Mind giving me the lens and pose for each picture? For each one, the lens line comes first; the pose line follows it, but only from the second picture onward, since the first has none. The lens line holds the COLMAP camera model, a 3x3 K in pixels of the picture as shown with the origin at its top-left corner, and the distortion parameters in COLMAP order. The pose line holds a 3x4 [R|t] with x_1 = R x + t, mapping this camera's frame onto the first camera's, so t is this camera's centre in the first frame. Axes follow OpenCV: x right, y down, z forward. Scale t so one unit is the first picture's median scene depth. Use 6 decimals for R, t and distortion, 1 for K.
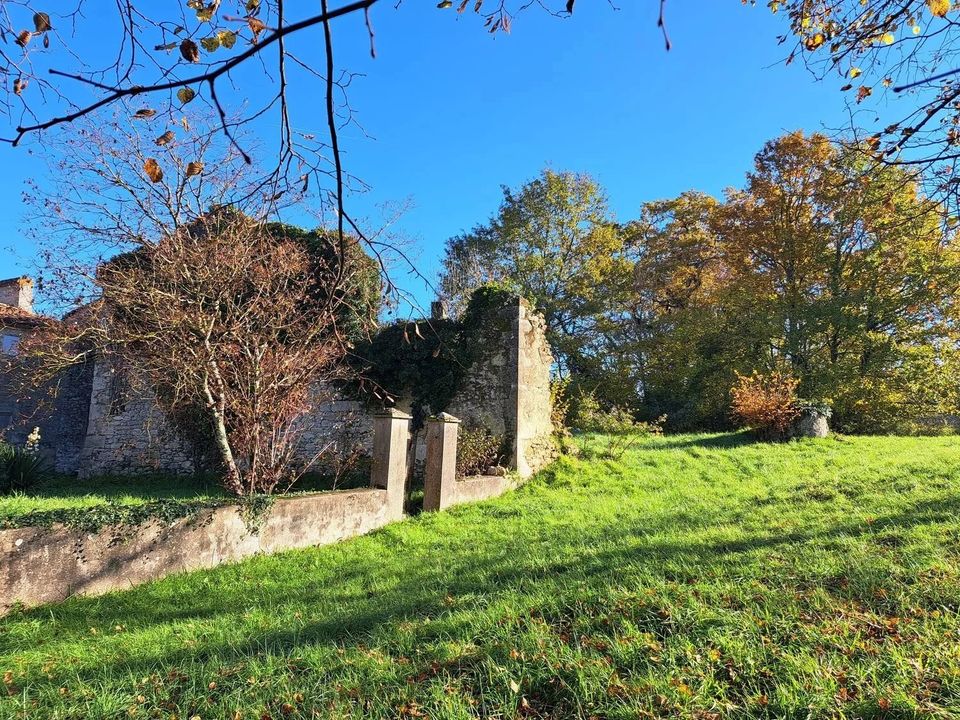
lens RADIAL K [[681.4, 0, 478.7], [0, 681.4, 358.0], [0, 0, 1]] dist [0.075375, -0.061546]
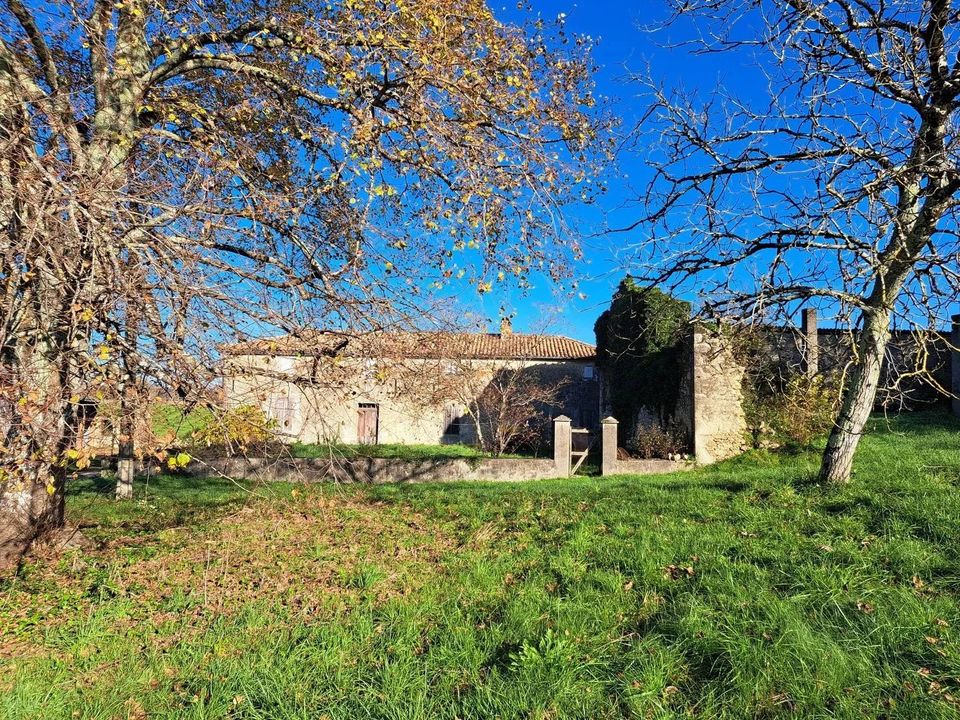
lens RADIAL K [[681.4, 0, 478.7], [0, 681.4, 358.0], [0, 0, 1]] dist [0.075375, -0.061546]
pose [[0.383587, -0.075275, -0.920432, 2.689944], [0.108542, 0.993439, -0.036011, -0.065209], [0.917104, -0.086092, 0.389241, 0.214673]]
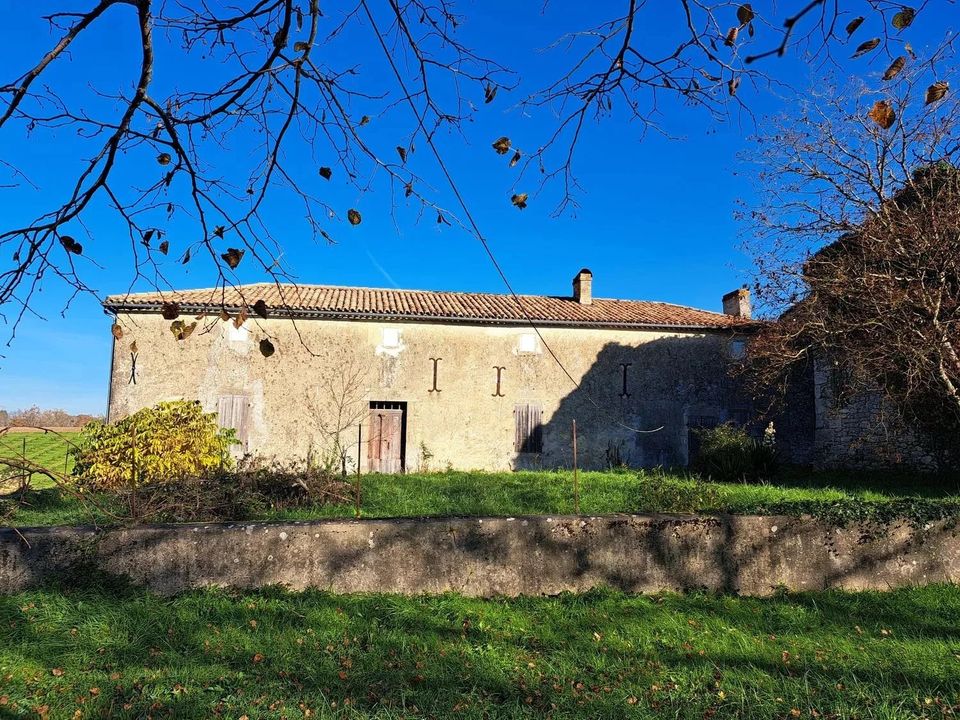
lens RADIAL K [[681.4, 0, 478.7], [0, 681.4, 358.0], [0, 0, 1]] dist [0.075375, -0.061546]
pose [[0.572883, -0.102199, -0.813241, -0.021794], [0.110178, 0.992793, -0.047149, 0.001944], [0.812198, -0.062591, 0.580014, 0.021647]]
